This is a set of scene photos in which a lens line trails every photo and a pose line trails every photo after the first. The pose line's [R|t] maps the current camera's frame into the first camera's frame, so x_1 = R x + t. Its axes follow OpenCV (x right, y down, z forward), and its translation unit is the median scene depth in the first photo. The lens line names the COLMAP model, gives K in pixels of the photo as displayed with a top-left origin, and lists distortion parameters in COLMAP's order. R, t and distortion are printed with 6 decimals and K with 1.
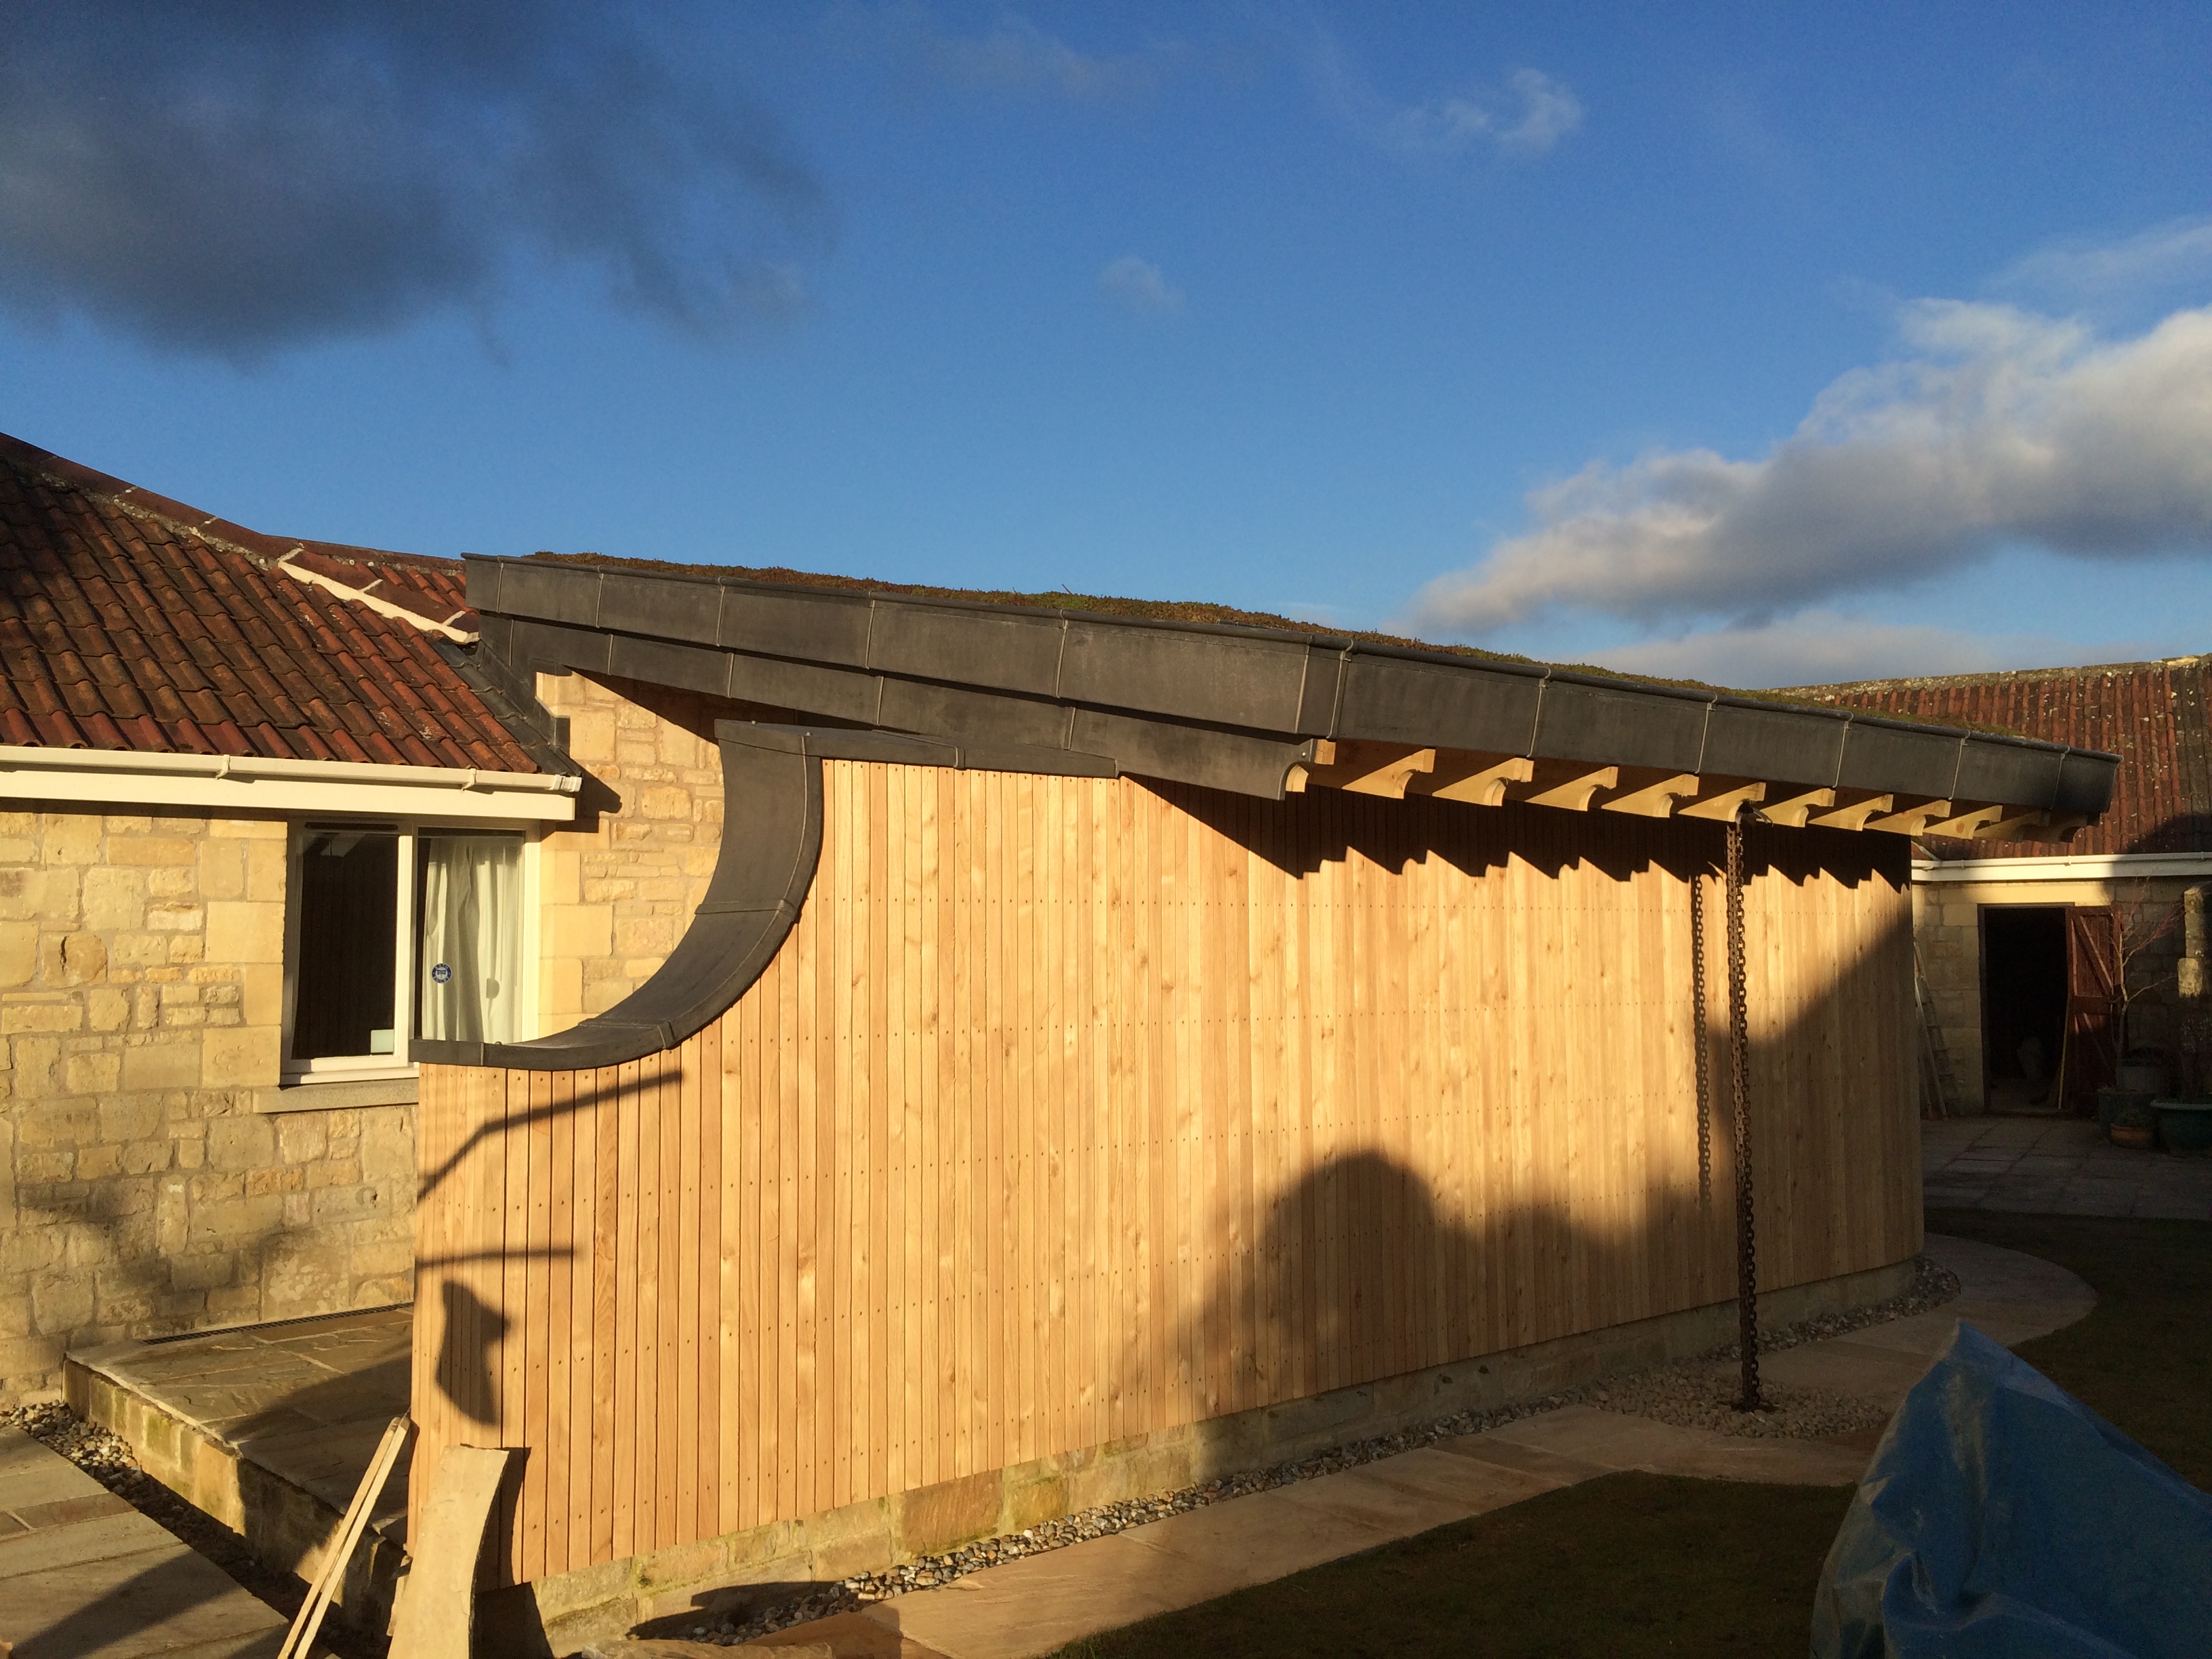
lens RADIAL K [[1867.0, 0, 1106.0], [0, 1867.0, 829.5], [0, 0, 1]] dist [0.075616, 0.002650]
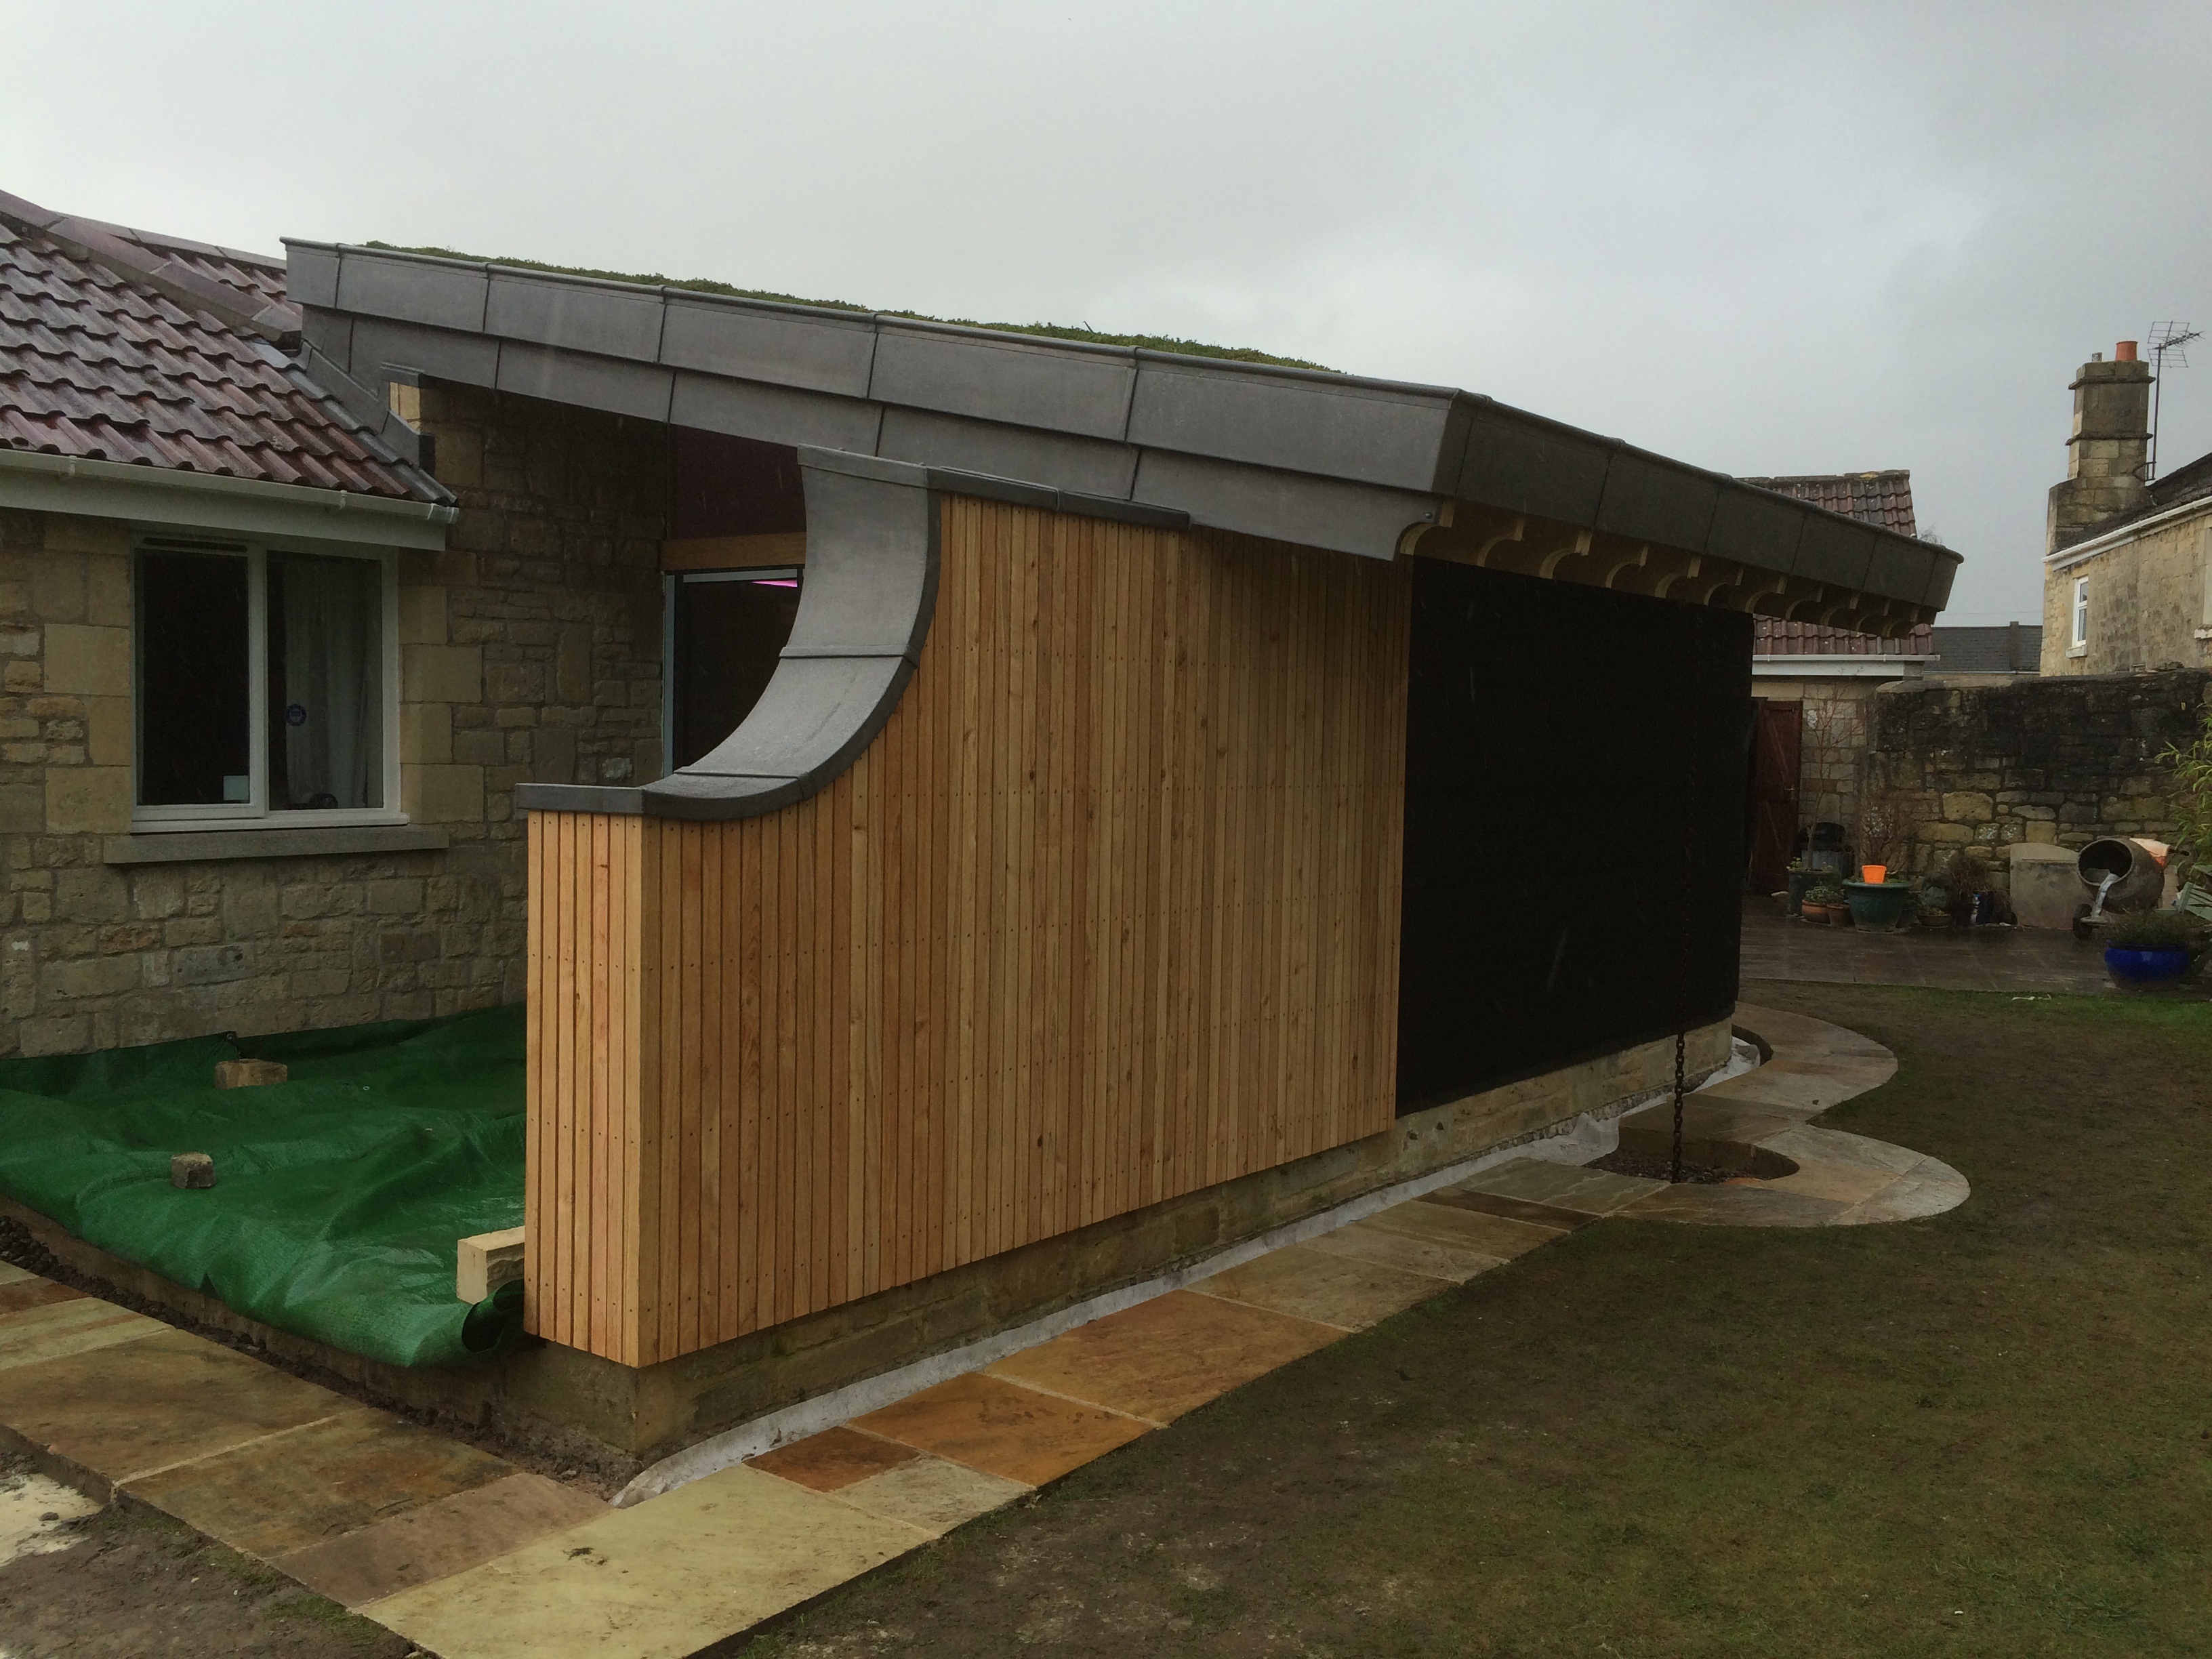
lens RADIAL K [[1876.9, 0, 1106.0], [0, 1876.9, 829.5], [0, 0, 1]] dist [0.001315, 0.001345]
pose [[0.976218, 0.019526, 0.215908, -0.180416], [-0.044723, 0.992651, 0.112441, 0.013161], [-0.212126, -0.119423, 0.969918, 0.044658]]
